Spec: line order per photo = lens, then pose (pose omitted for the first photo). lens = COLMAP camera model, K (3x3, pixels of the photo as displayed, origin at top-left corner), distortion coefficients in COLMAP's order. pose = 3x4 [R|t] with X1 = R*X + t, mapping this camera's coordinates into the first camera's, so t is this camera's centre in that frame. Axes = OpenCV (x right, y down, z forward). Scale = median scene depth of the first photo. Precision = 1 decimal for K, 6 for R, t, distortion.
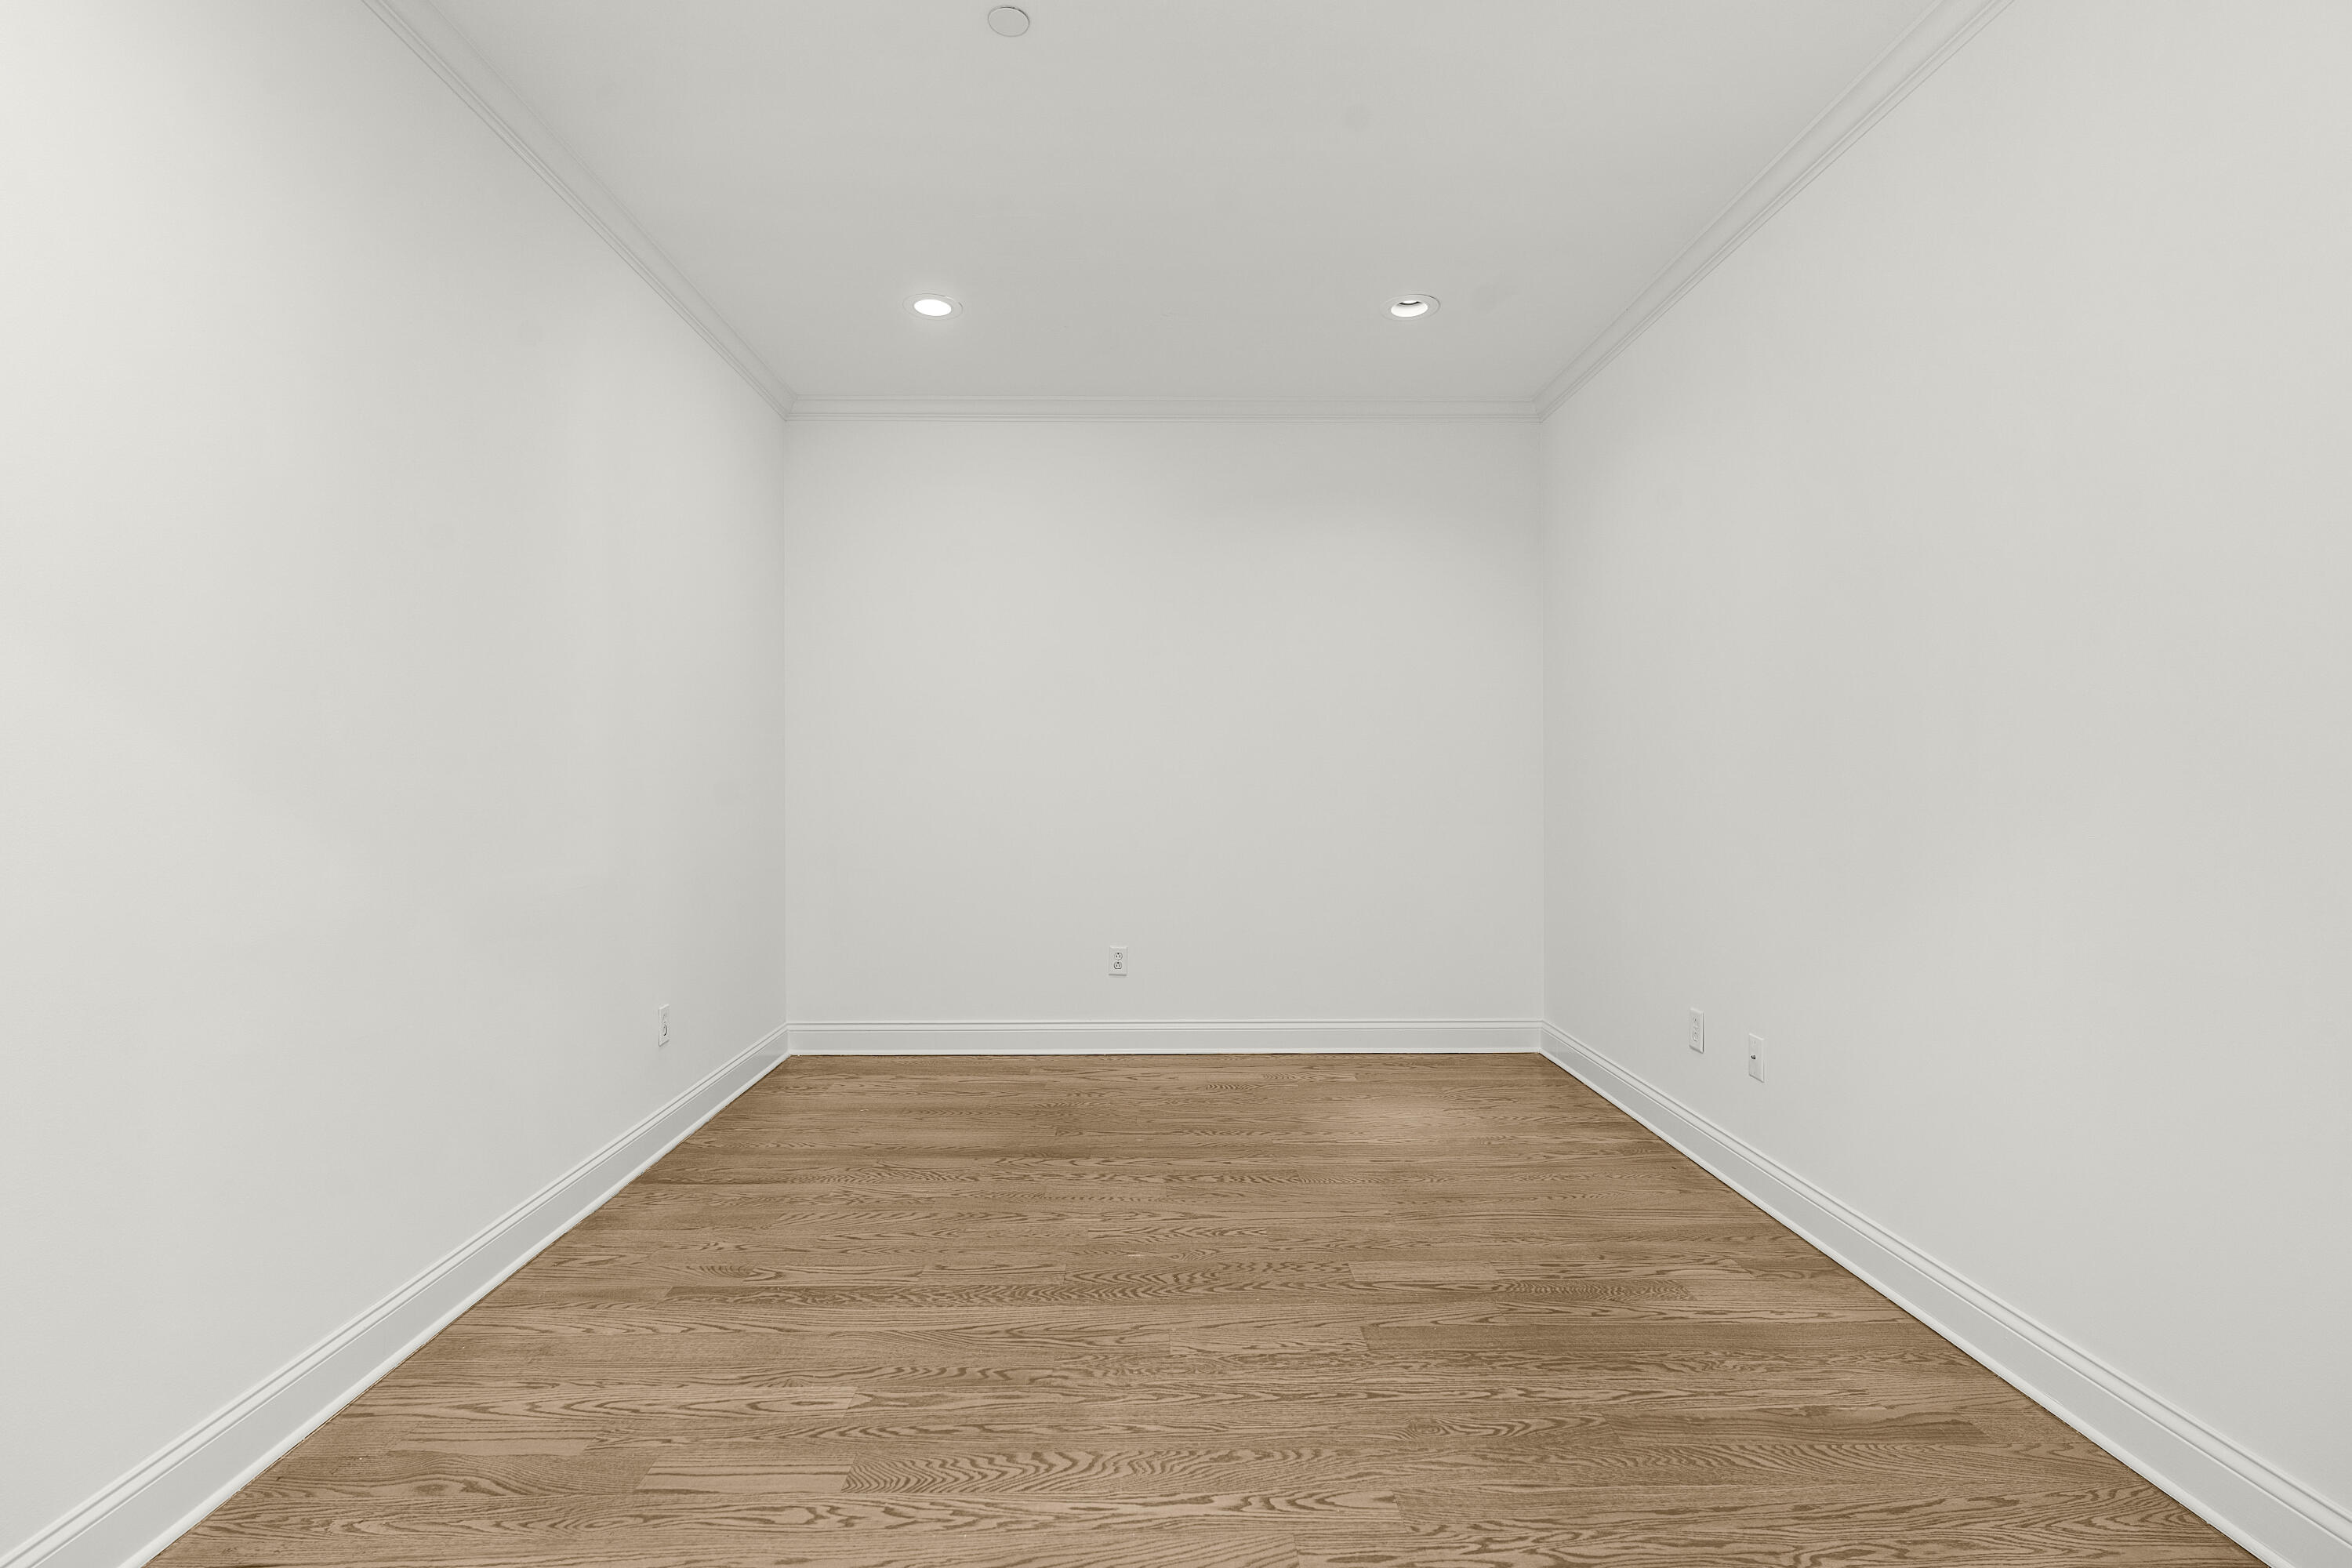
lens RADIAL K [[1065.1, 0, 1162.2], [0, 1065.1, 777.9], [0, 0, 1]] dist [-0.010368, -0.000076]
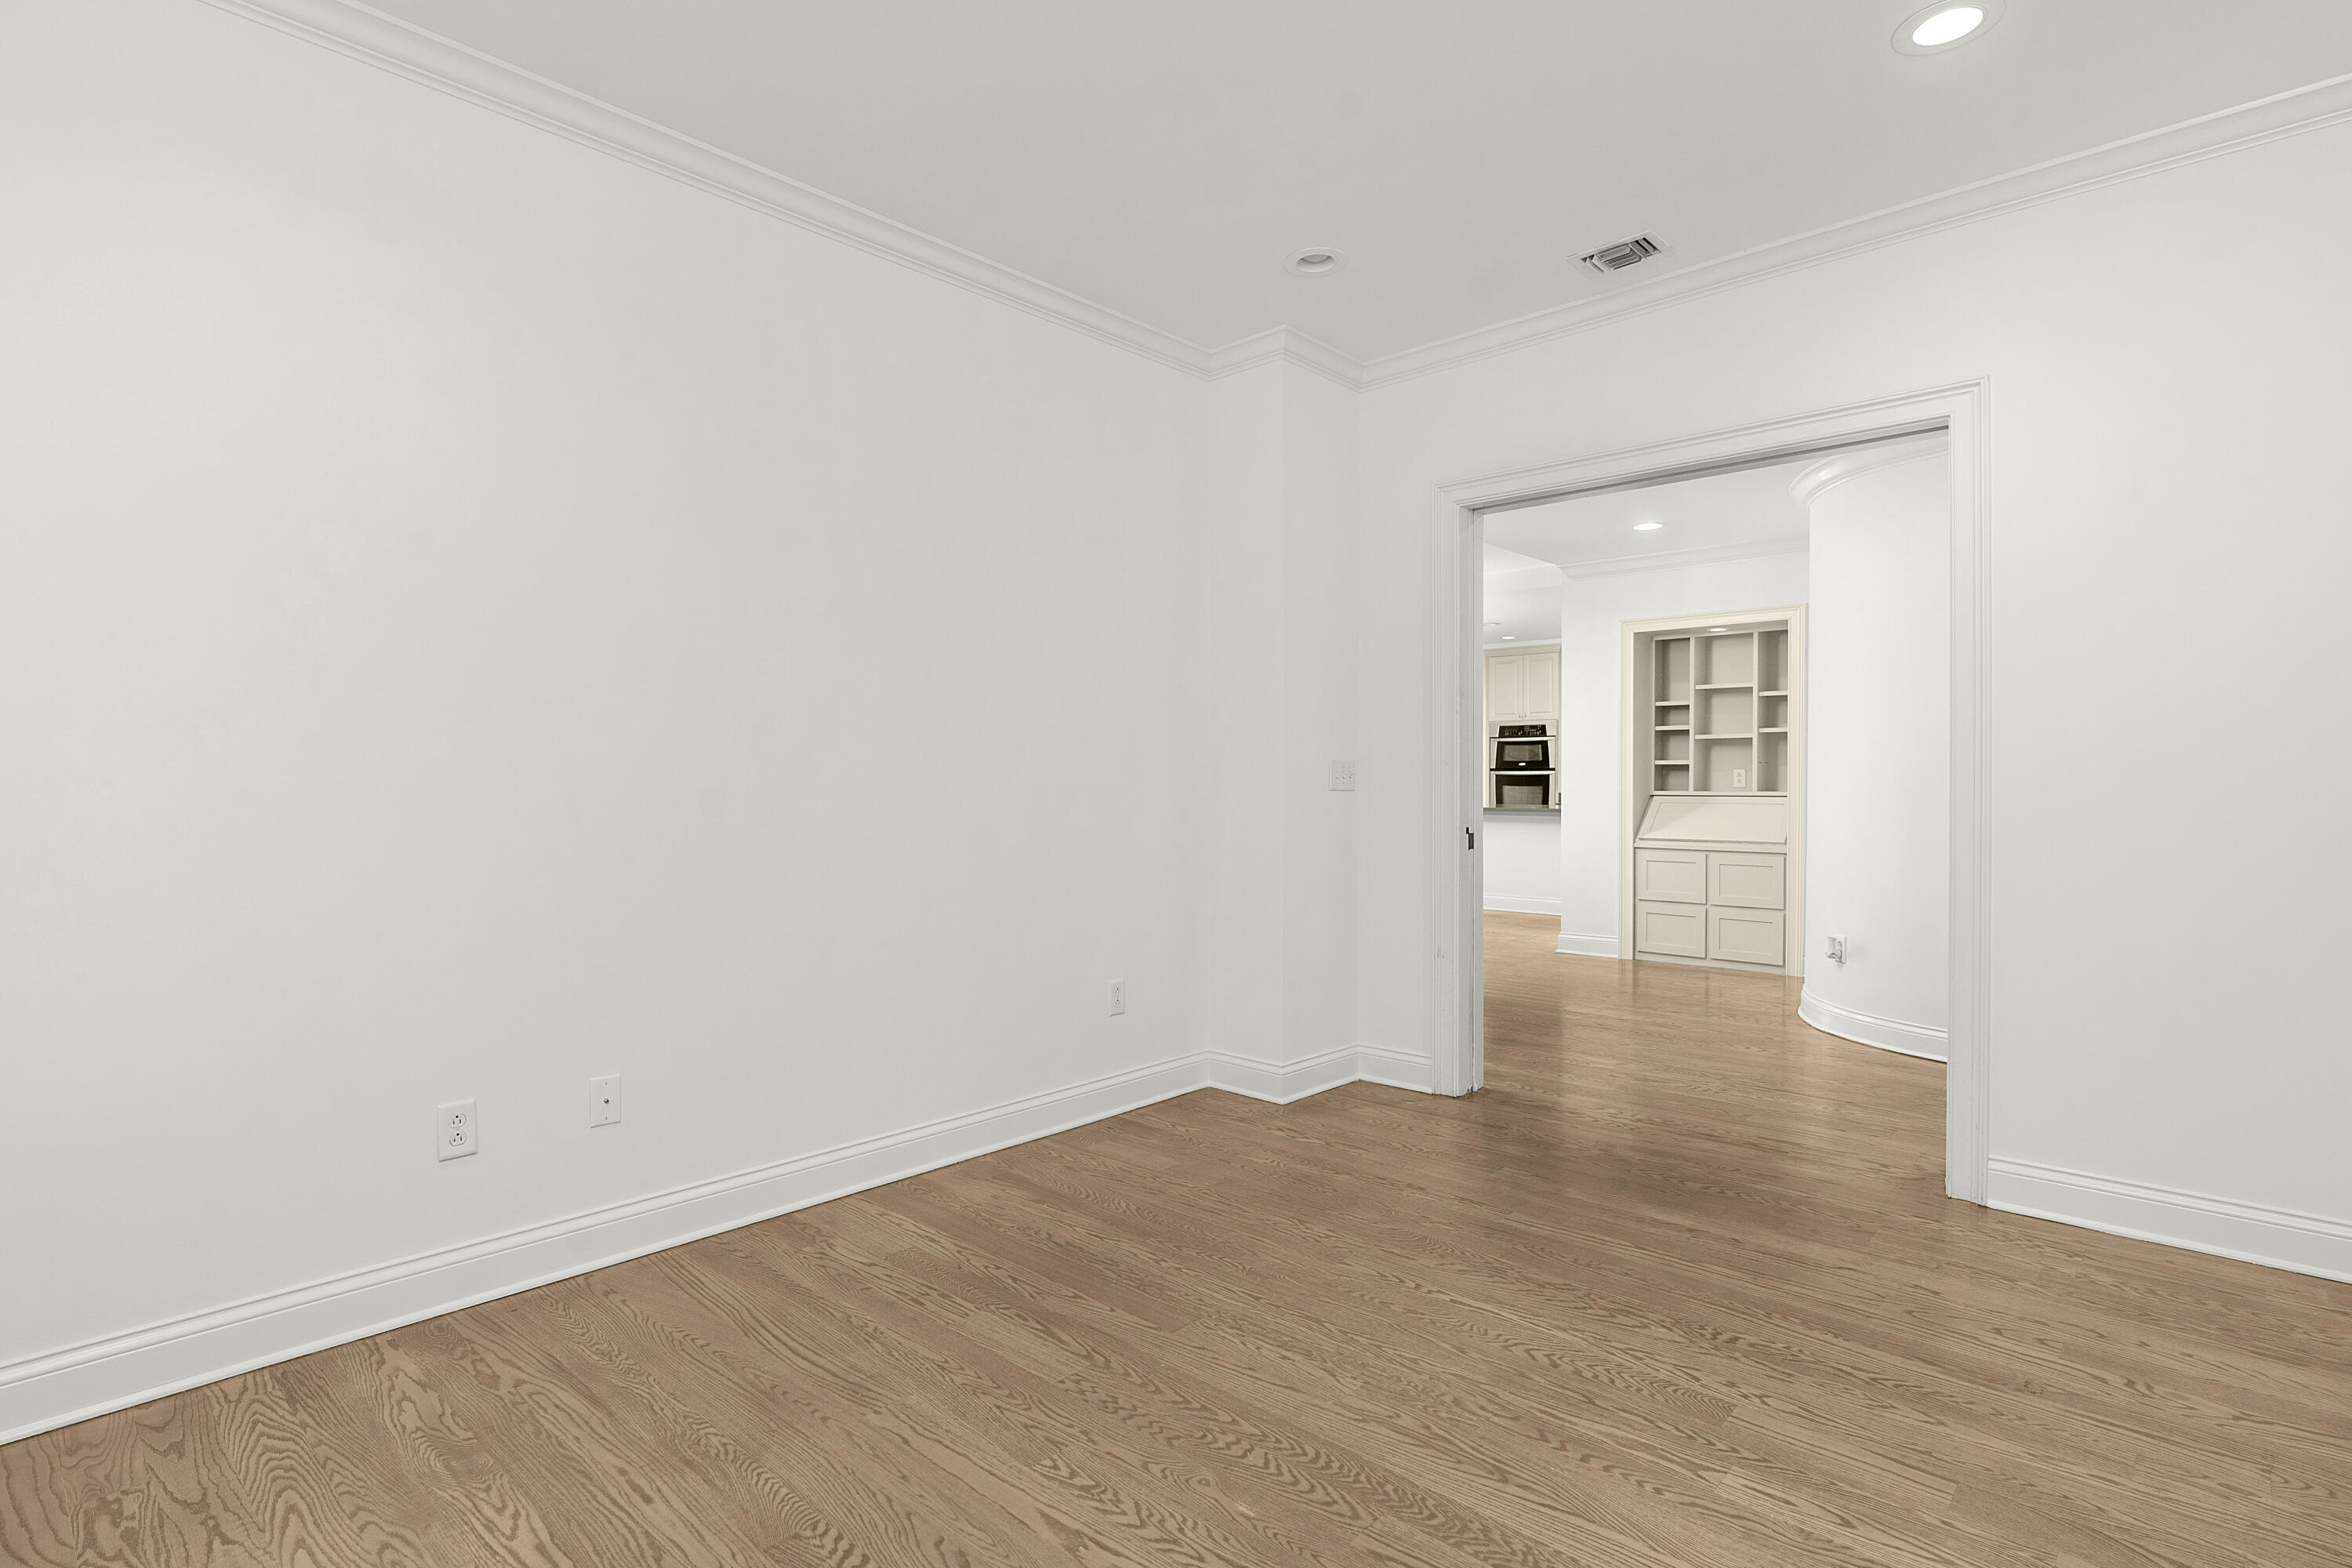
lens RADIAL K [[1167.0, 0, 1180.4], [0, 1167.0, 778.0], [0, 0, 1]] dist [-0.005013, 0.000816]
pose [[-0.731997, 0.002008, 0.681305, -0.591623], [0.002044, 0.999998, -0.000750, 0.007890], [-0.681305, 0.000843, -0.731999, 1.912034]]
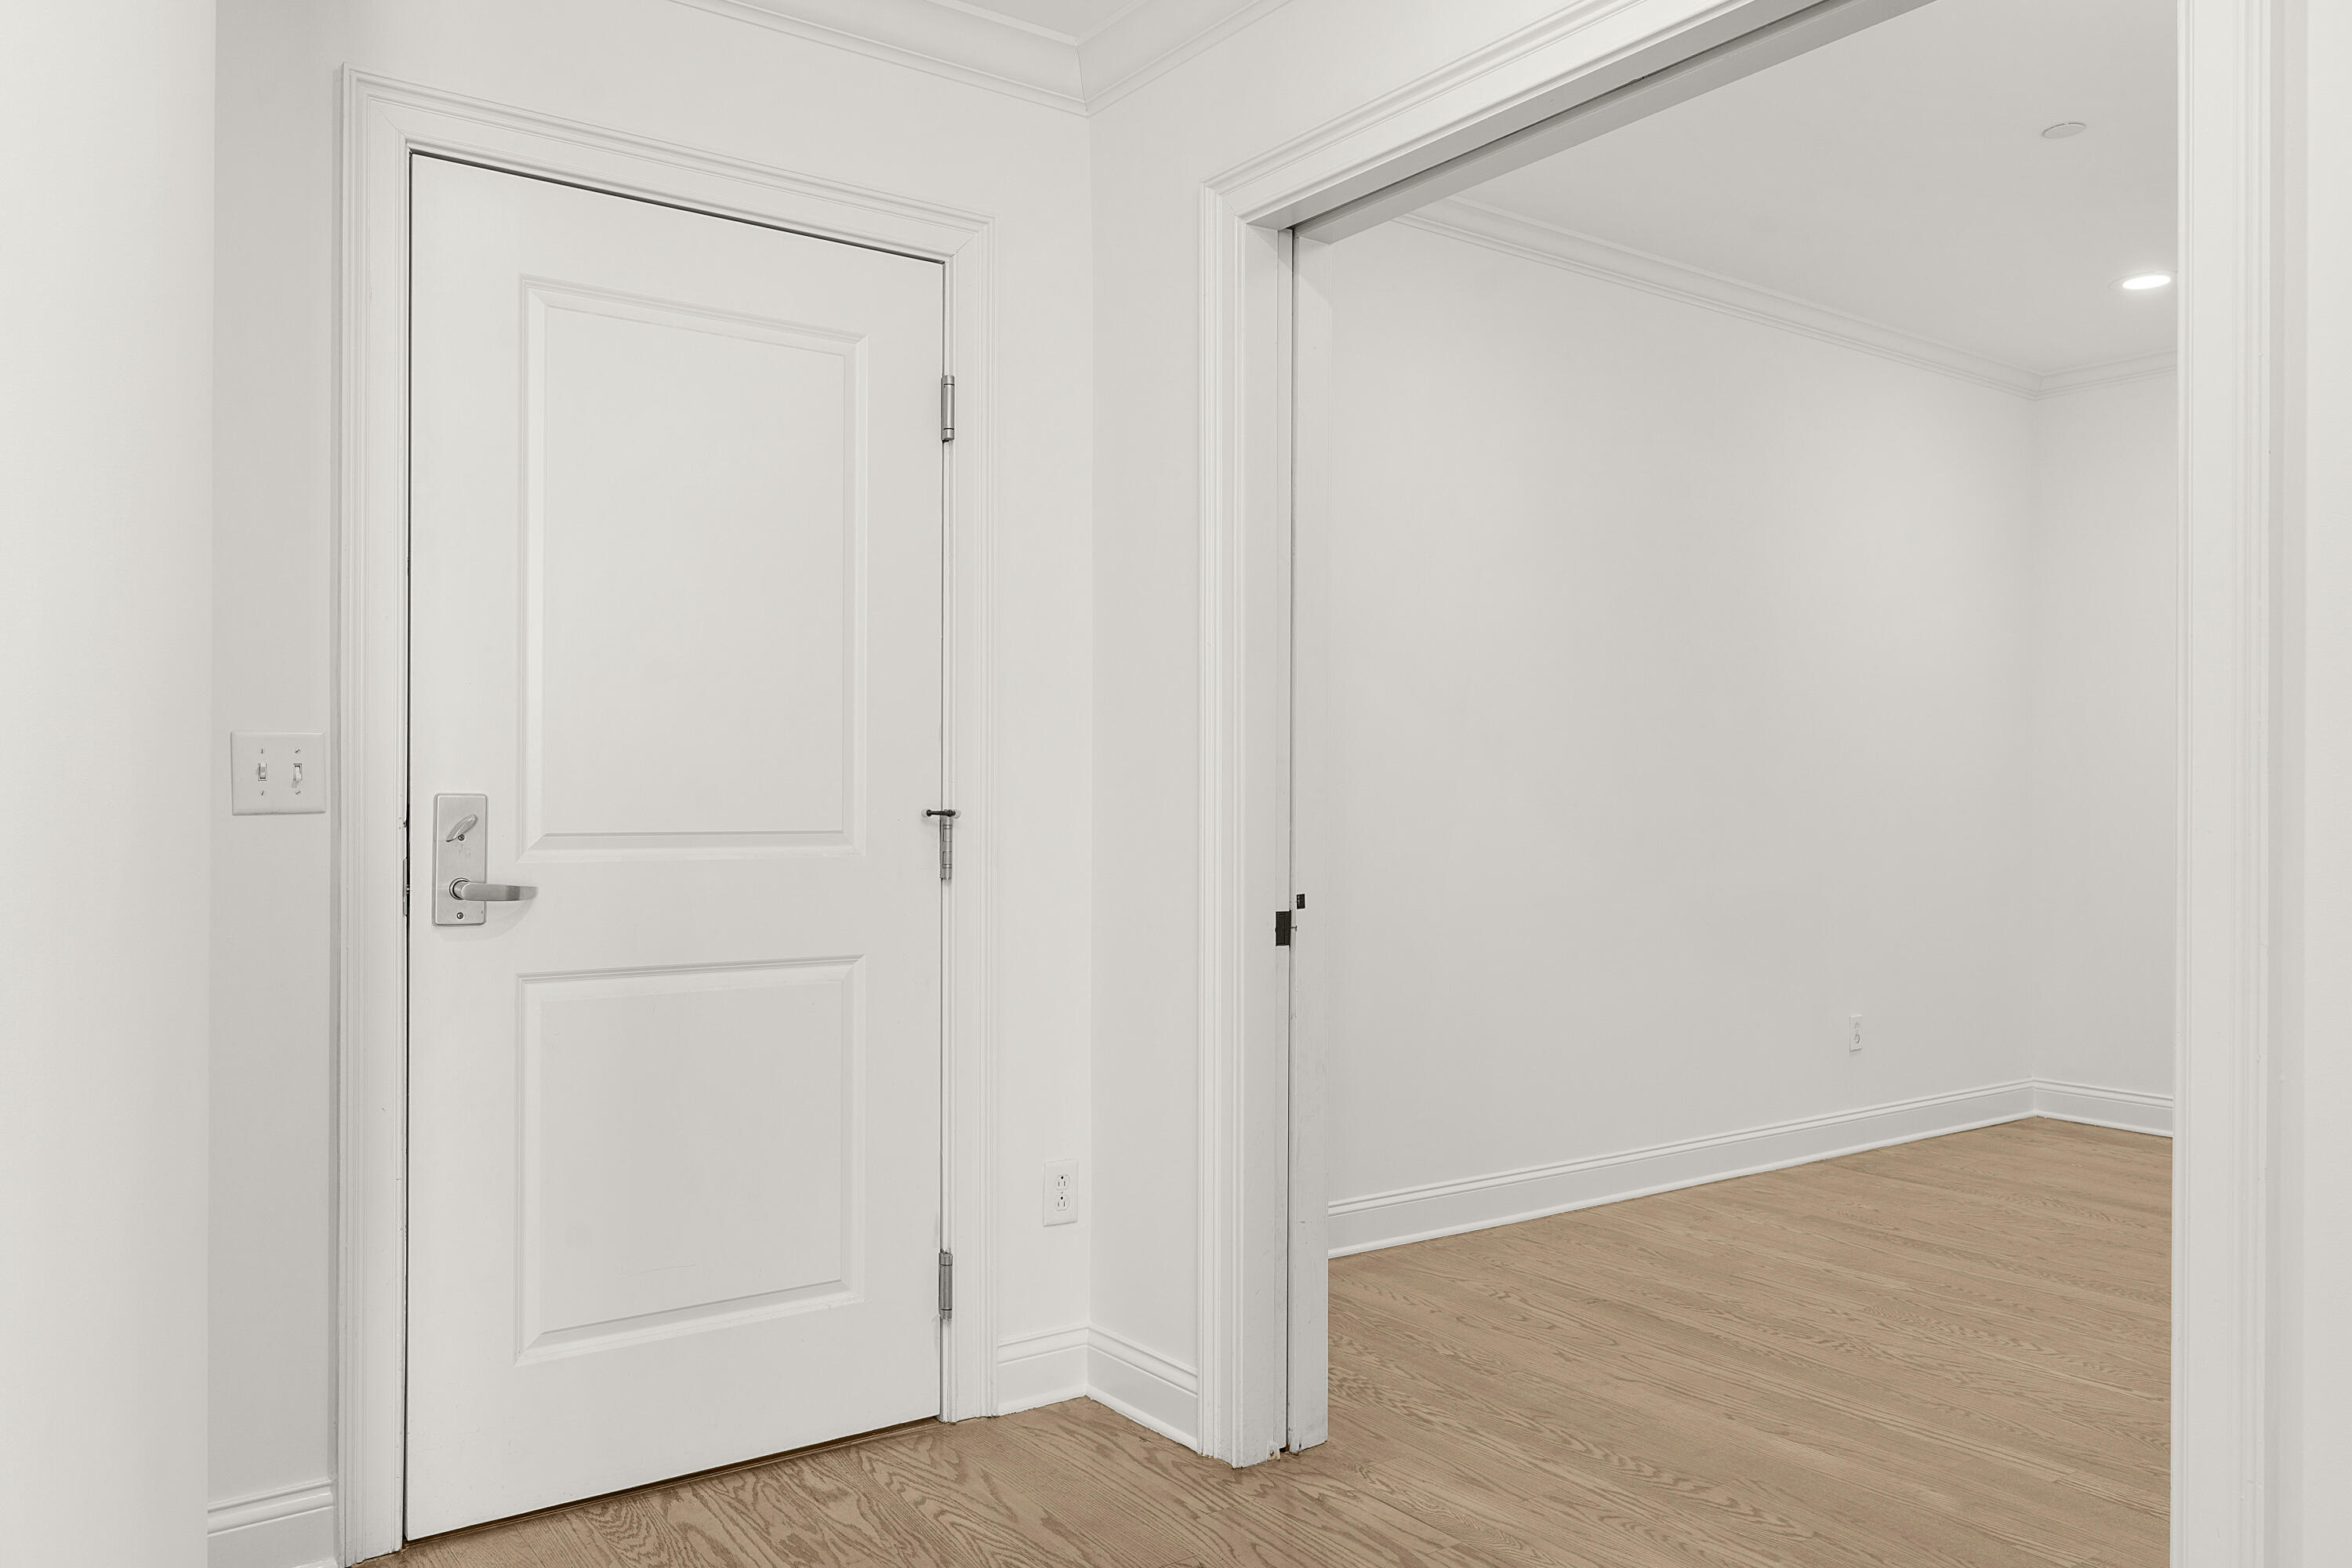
lens RADIAL K [[1676.0, 0, 1162.3], [0, 1676.0, 790.7], [0, 0, 1]] dist [0.028571, -0.001561]
pose [[0.569984, -0.000211, -0.821656, 0.836223], [-0.006280, 0.999970, -0.004613, 0.002436], [0.821632, 0.007790, 0.569965, -0.857403]]
